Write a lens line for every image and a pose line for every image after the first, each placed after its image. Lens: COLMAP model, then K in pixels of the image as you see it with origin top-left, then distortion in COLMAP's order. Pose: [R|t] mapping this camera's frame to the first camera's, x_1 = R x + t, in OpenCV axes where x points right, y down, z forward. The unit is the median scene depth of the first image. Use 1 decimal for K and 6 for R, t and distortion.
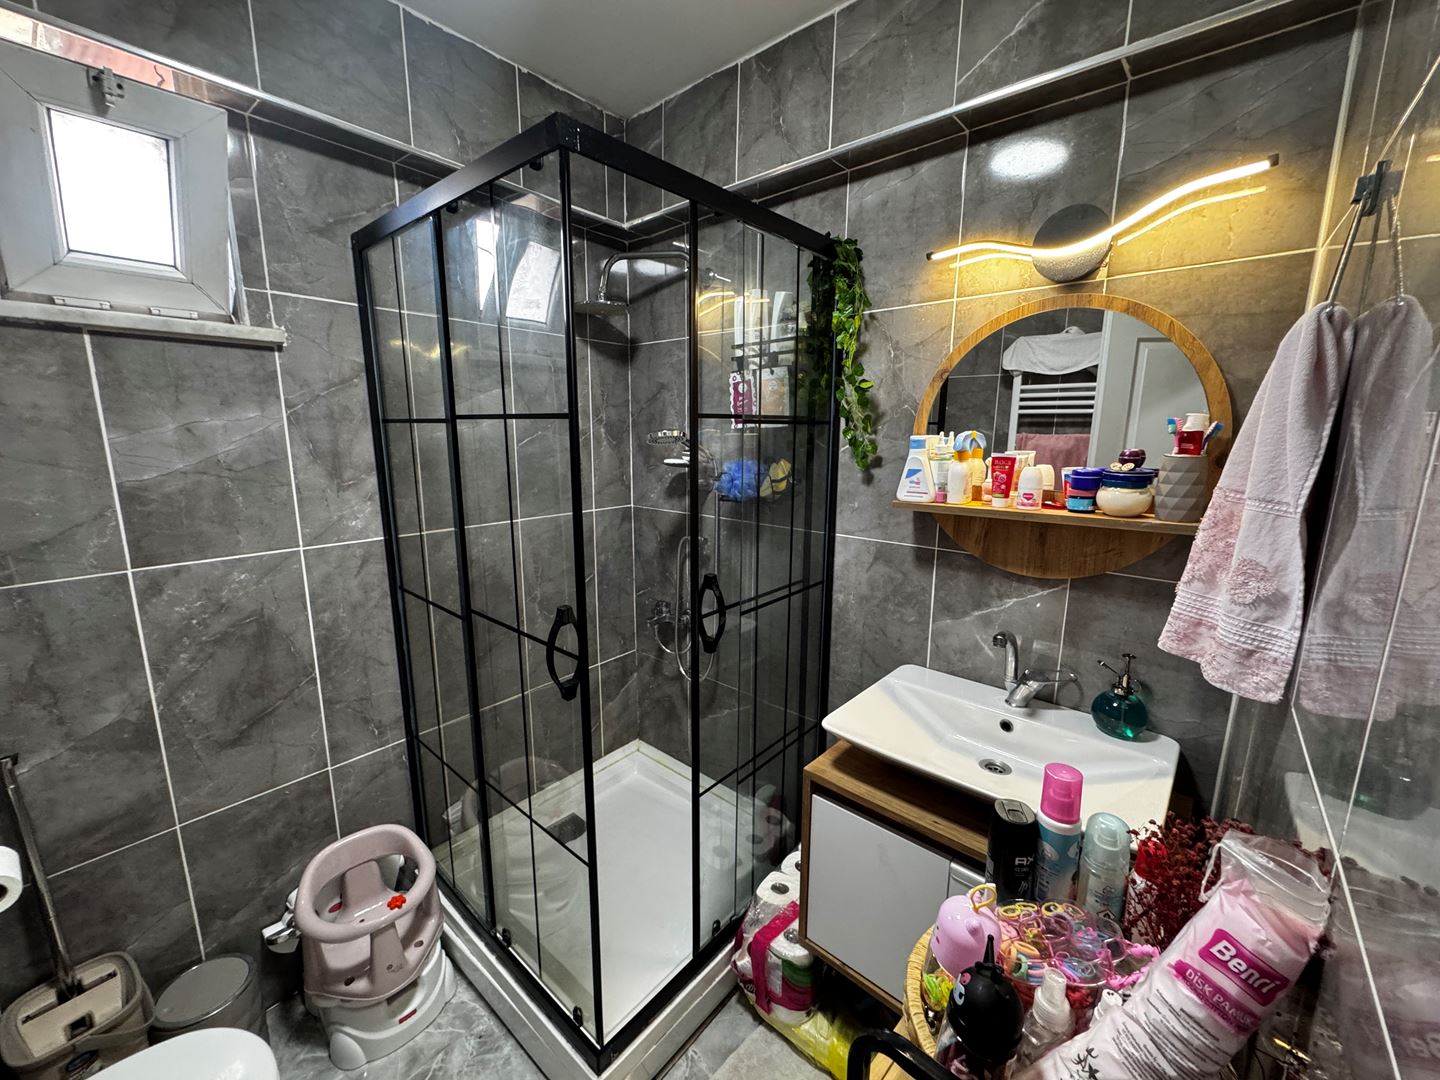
lens RADIAL K [[576.3, 0, 722.6], [0, 576.3, 538.2], [0, 0, 1]] dist [-0.003150, 0.000628]
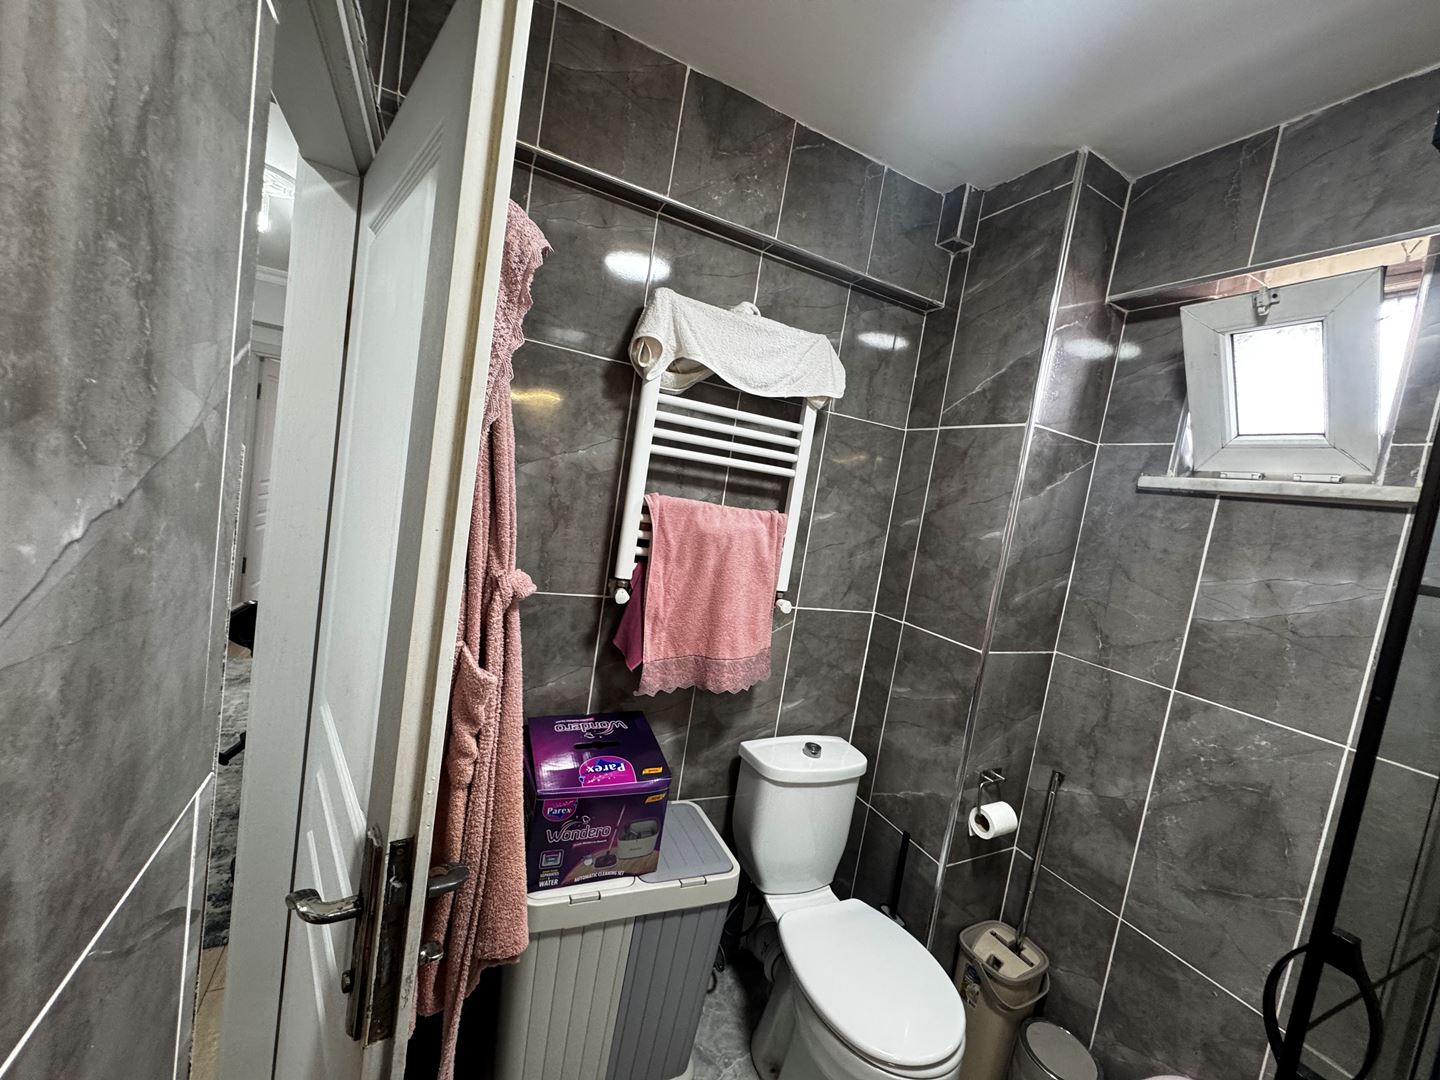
lens RADIAL K [[576.3, 0, 722.4], [0, 576.3, 538.9], [0, 0, 1]] dist [-0.003150, 0.000628]
pose [[-0.398208, 0.004738, -0.917283, 0.400929], [-0.327728, 0.933252, 0.147092, -0.100792], [0.856753, 0.359192, -0.370075, 0.529825]]
